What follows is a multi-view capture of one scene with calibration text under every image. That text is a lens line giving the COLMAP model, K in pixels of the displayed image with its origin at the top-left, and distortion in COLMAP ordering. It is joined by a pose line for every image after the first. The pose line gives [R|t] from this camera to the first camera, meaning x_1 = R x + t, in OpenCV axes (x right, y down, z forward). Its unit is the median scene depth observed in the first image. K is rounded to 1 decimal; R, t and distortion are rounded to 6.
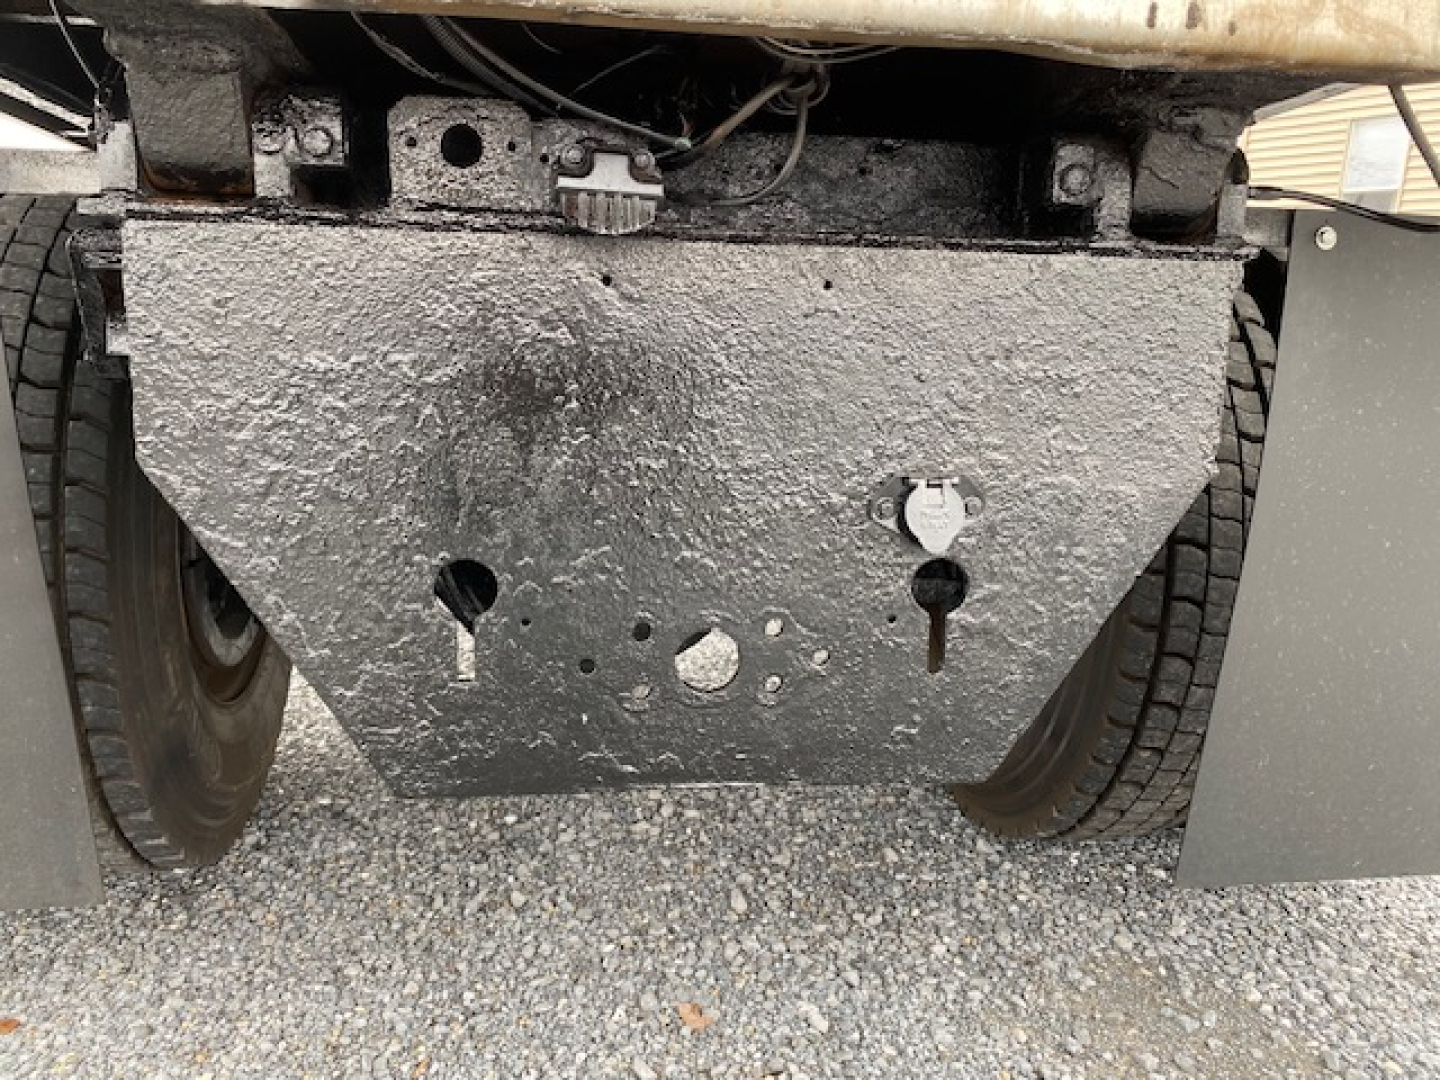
lens RADIAL K [[1058.8, 0, 717.2], [0, 1058.8, 529.2], [0, 0, 1]] dist [0.015156, -0.024076]
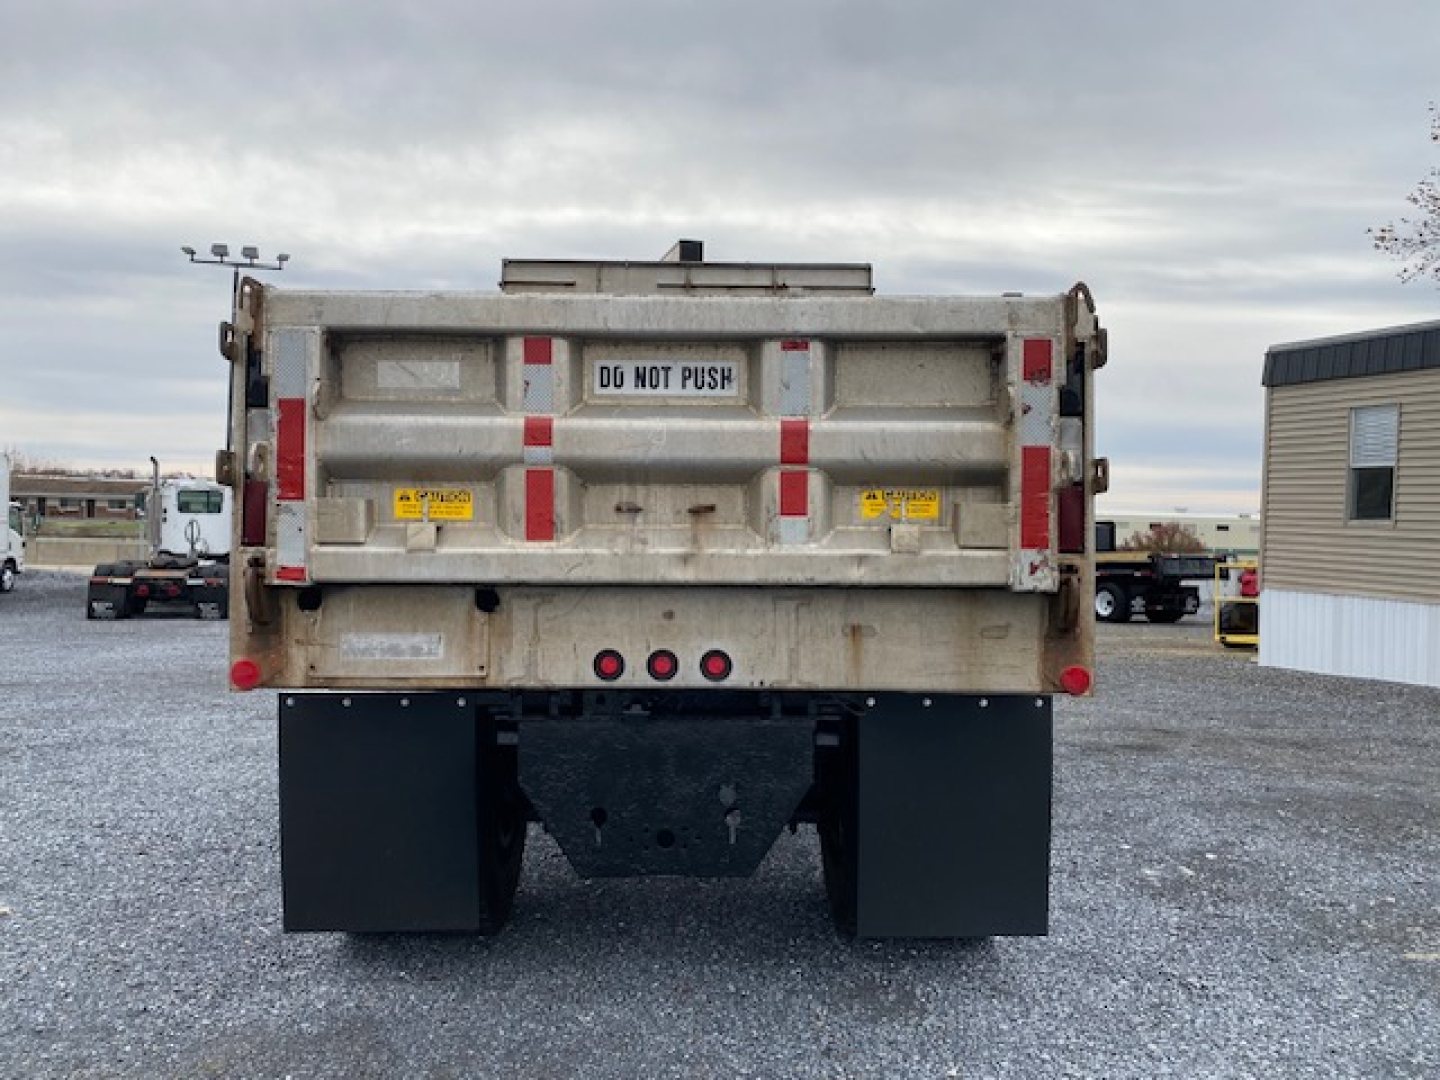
lens RADIAL K [[1058.8, 0, 717.2], [0, 1058.8, 529.2], [0, 0, 1]] dist [0.015156, -0.024076]
pose [[0.990341, -0.030427, -0.135275, 0.395049], [0.002902, 0.979960, -0.199176, -0.105546], [0.138624, 0.196859, 0.970582, -1.539770]]
